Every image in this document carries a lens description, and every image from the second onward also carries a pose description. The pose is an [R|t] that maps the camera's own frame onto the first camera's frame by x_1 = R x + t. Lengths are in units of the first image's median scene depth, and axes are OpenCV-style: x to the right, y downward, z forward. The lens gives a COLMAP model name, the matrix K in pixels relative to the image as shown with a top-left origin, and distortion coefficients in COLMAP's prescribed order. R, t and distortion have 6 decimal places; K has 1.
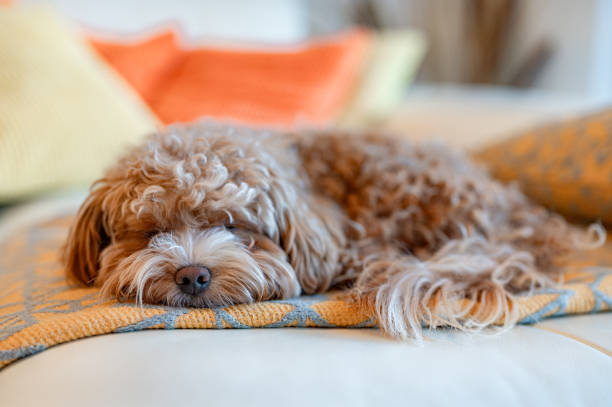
lens RADIAL K [[859.4, 0, 306.7], [0, 859.4, 174.6], [0, 0, 1]] dist [0.015110, 0.037487]
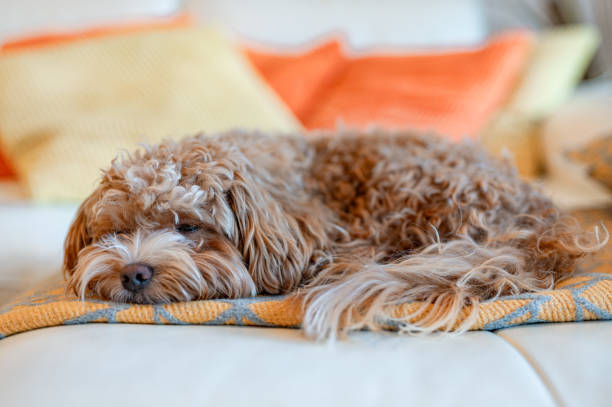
lens RADIAL K [[859.4, 0, 306.7], [0, 859.4, 174.6], [0, 0, 1]] dist [0.015110, 0.037487]
pose [[0.953484, -0.021660, -0.300665, 0.379898], [0.019238, 0.999754, -0.011016, 0.010507], [0.300829, 0.004719, 0.953666, 0.046173]]
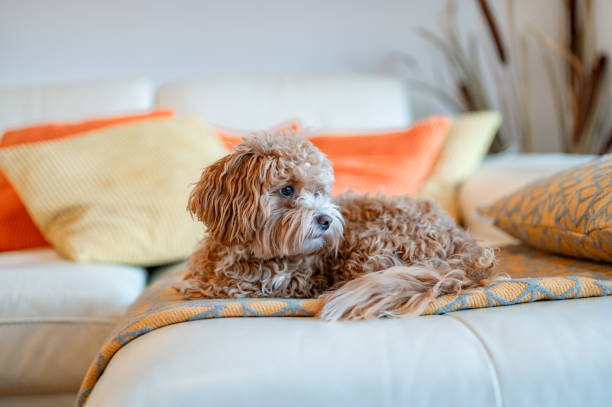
lens RADIAL K [[845.6, 0, 306.0], [0, 845.6, 203.5], [0, 0, 1]] dist [0.241508, -0.937679]
pose [[0.974565, -0.064584, -0.214599, 0.398906], [0.054125, 0.997058, -0.054268, 0.044529], [0.217472, 0.041272, 0.975193, -0.674570]]
